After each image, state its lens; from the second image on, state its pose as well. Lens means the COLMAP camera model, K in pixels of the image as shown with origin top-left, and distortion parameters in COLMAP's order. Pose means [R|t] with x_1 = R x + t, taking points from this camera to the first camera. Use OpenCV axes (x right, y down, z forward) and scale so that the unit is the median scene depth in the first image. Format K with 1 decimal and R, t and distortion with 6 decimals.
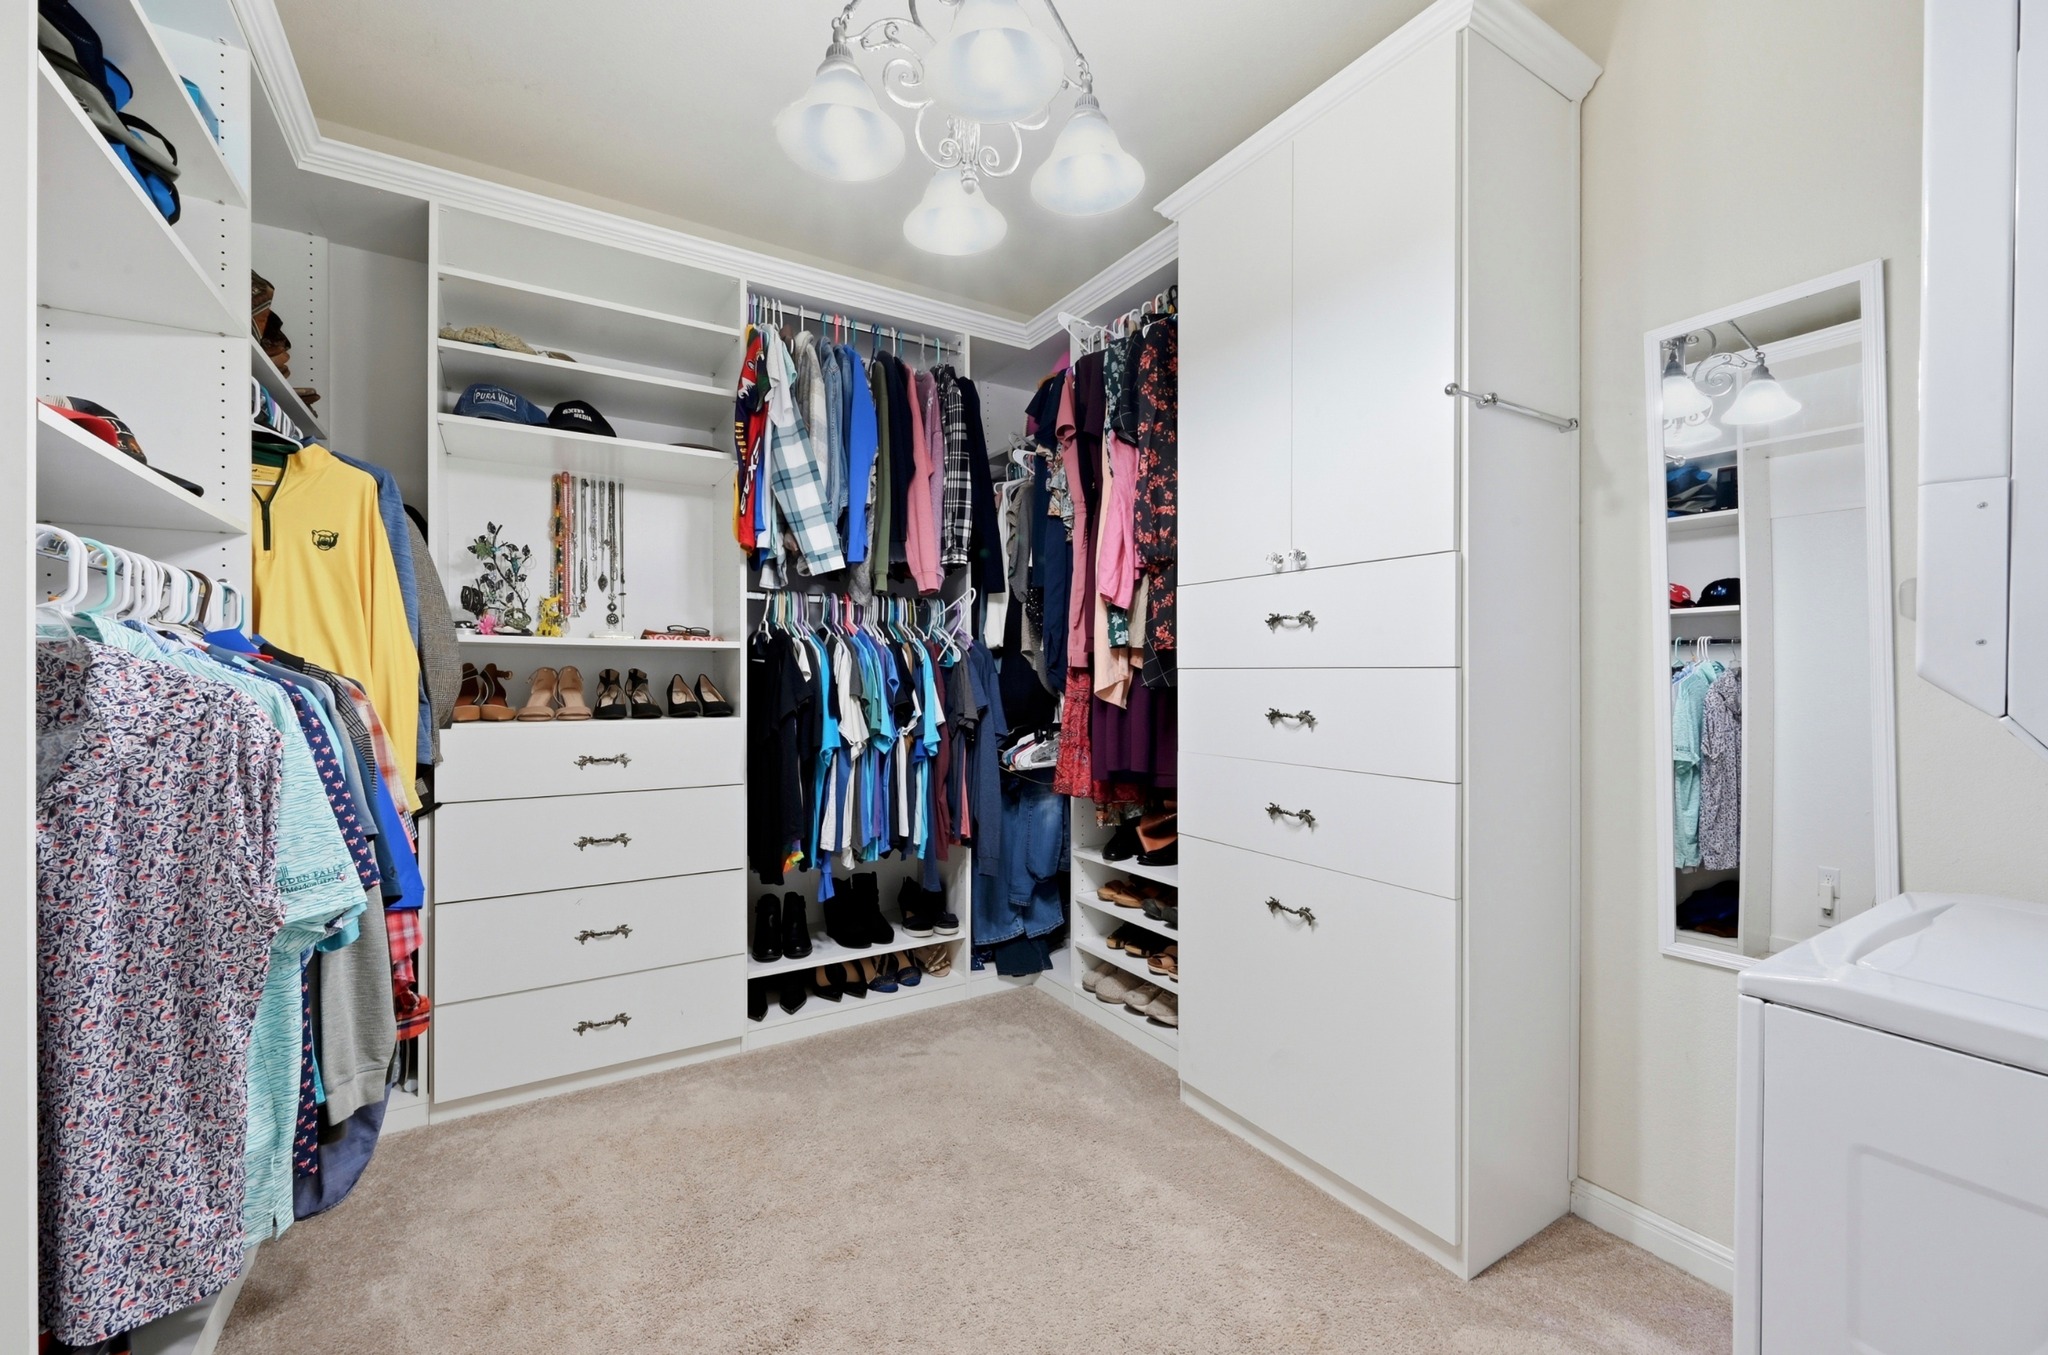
lens RADIAL K [[832.9, 0, 1028.6], [0, 832.9, 678.3], [0, 0, 1]] dist [-0.000994, 0.000315]
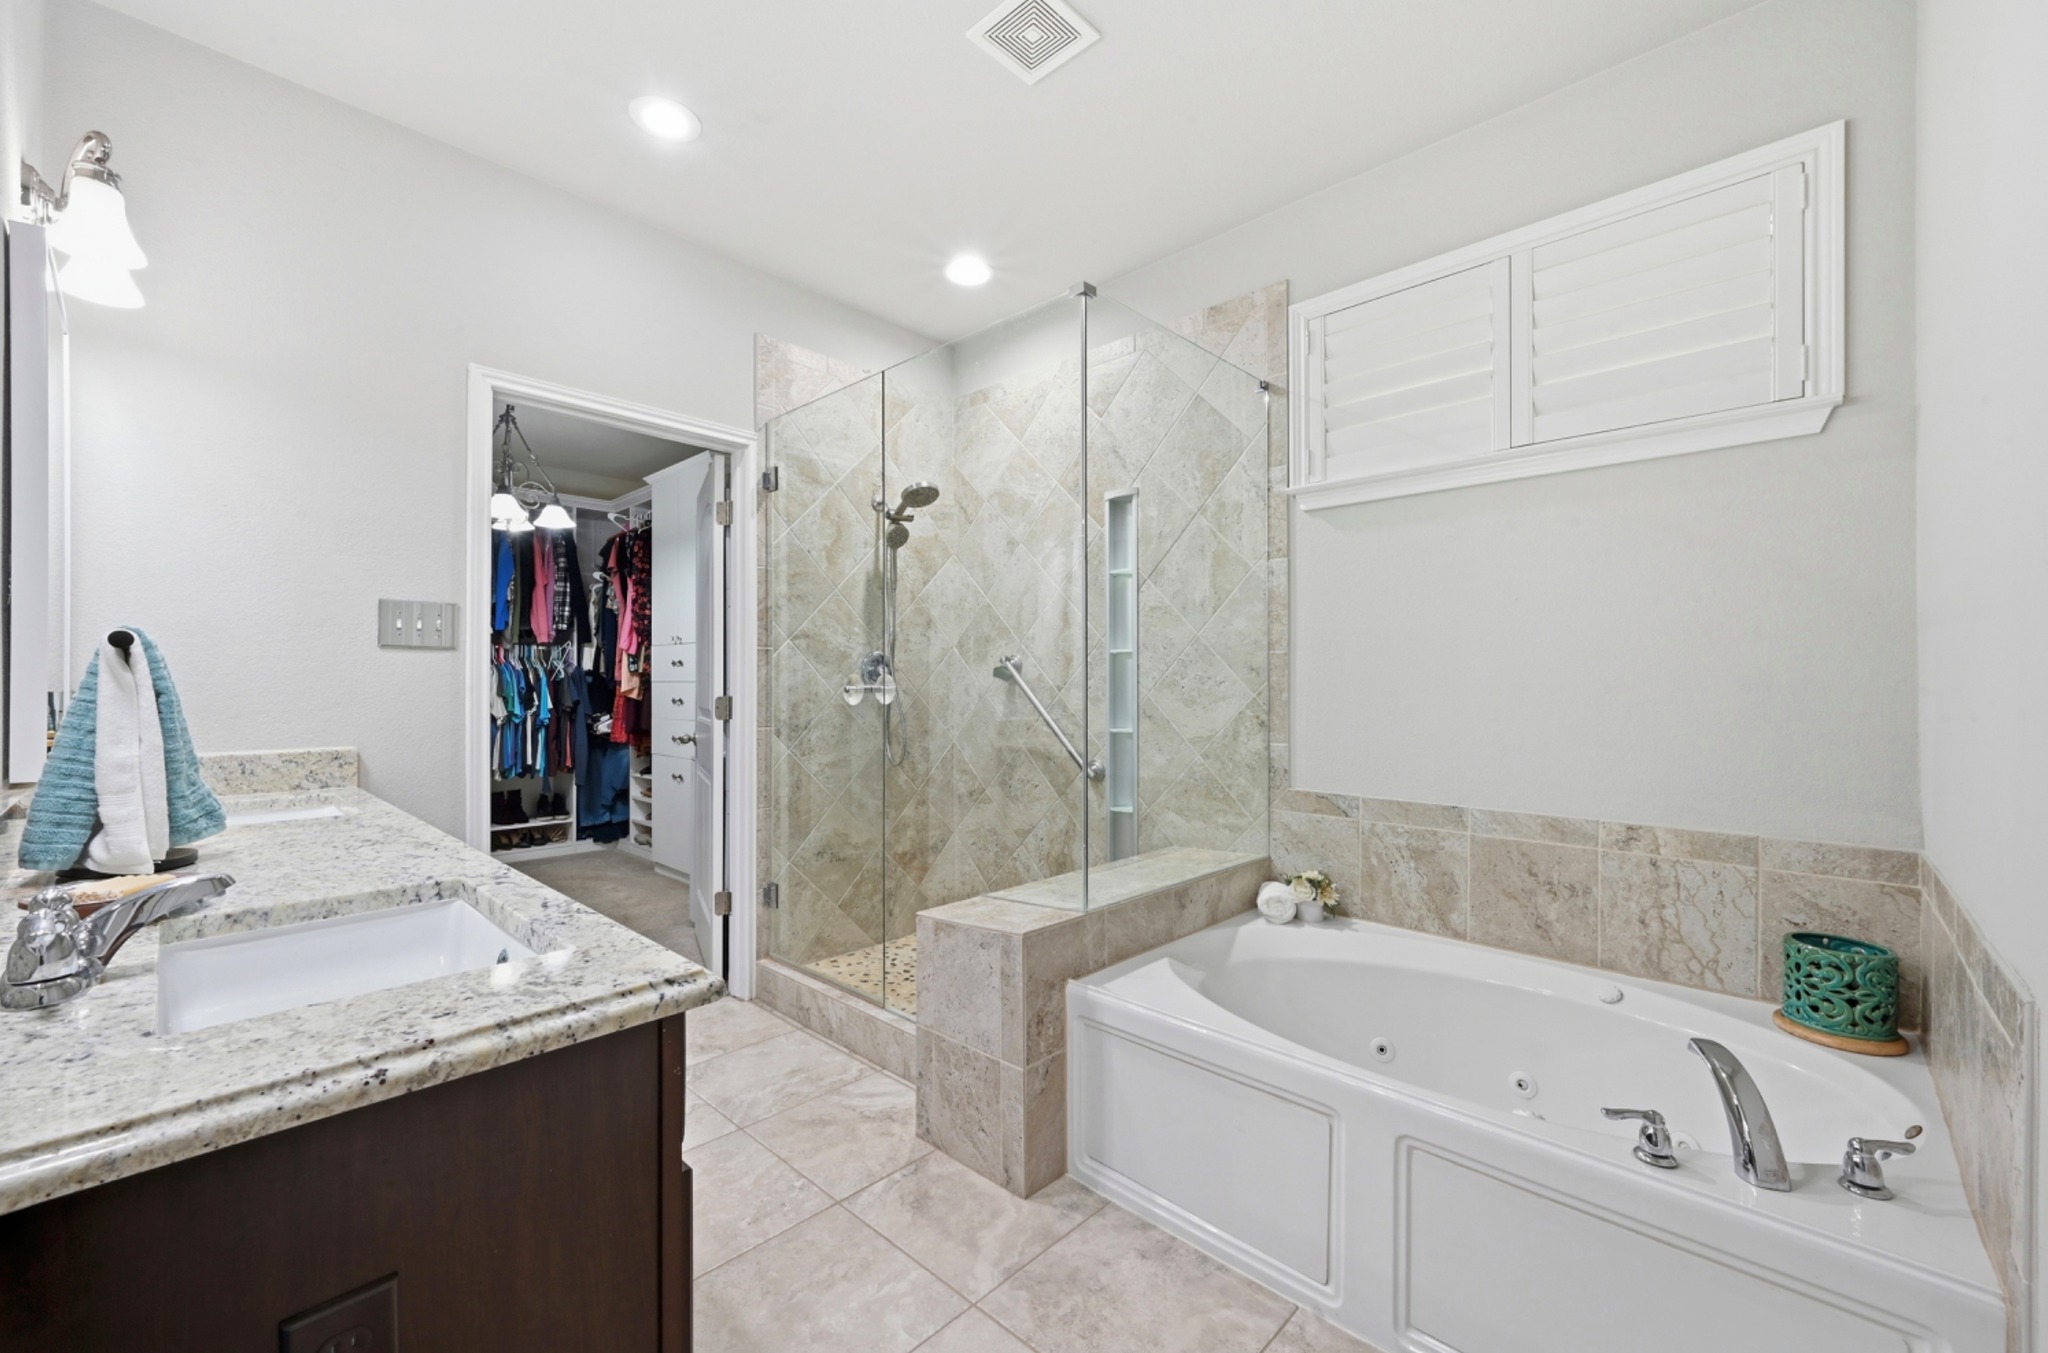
lens RADIAL K [[832.9, 0, 1023.9], [0, 832.9, 682.2], [0, 0, 1]] dist [-0.000994, 0.000315]
pose [[0.969285, -0.000180, 0.245942, 0.529658], [0.001230, 0.999991, -0.004115, -0.000123], [-0.245939, 0.004291, 0.969276, -1.285164]]
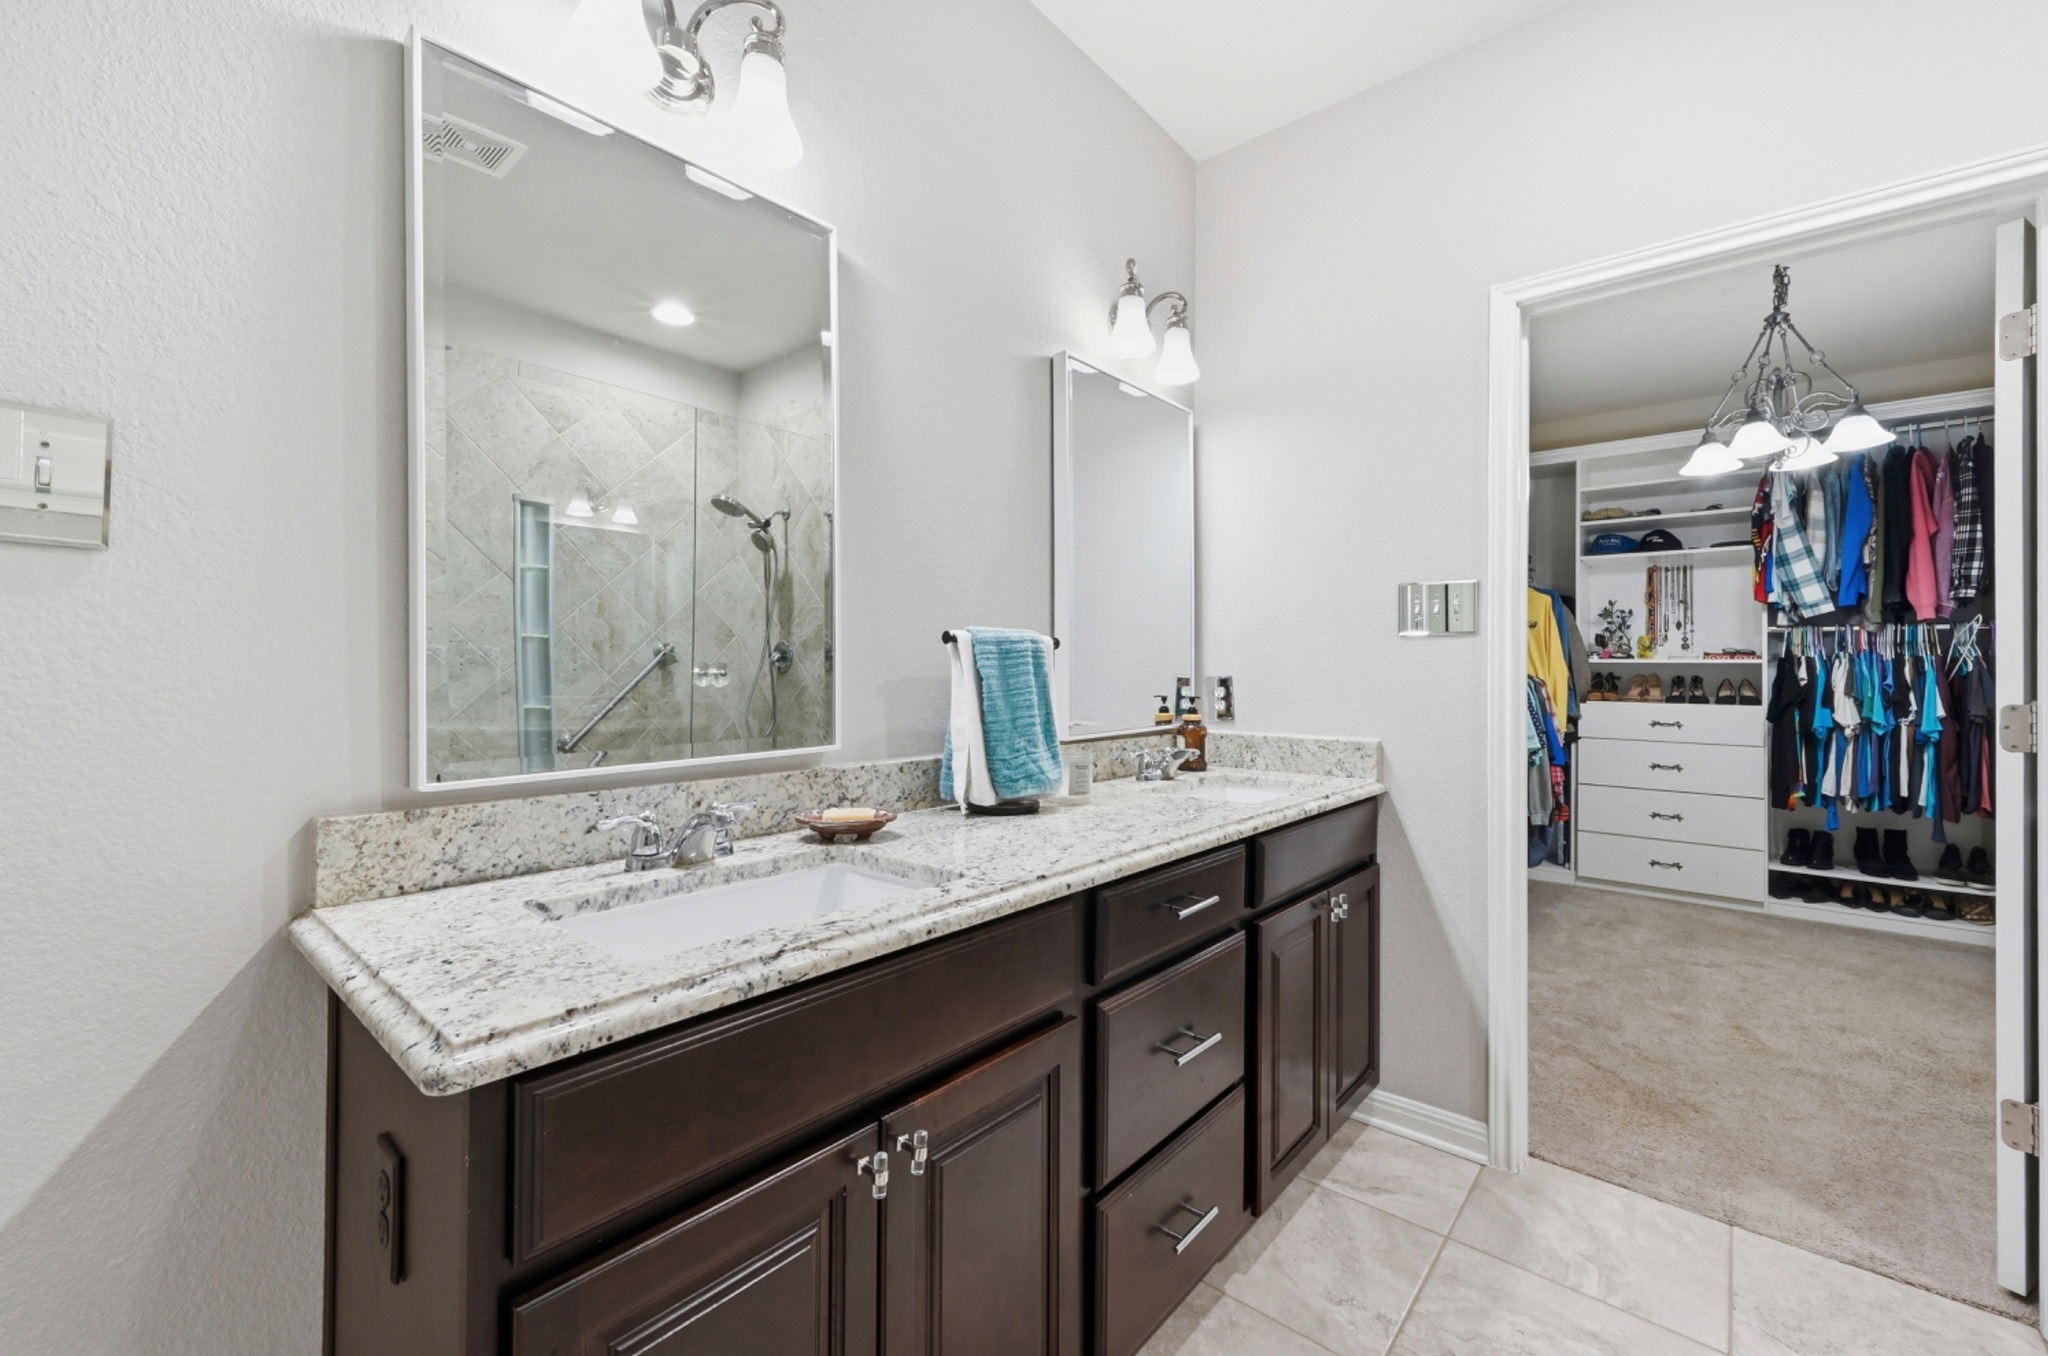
lens RADIAL K [[832.9, 0, 1017.8], [0, 832.9, 660.6], [0, 0, 1]] dist [-0.000994, 0.000315]
pose [[0.294114, -0.011009, -0.955707, 0.769253], [-0.011671, 0.999818, -0.015109, 0.000367], [0.955699, 0.015598, 0.293932, -0.855434]]
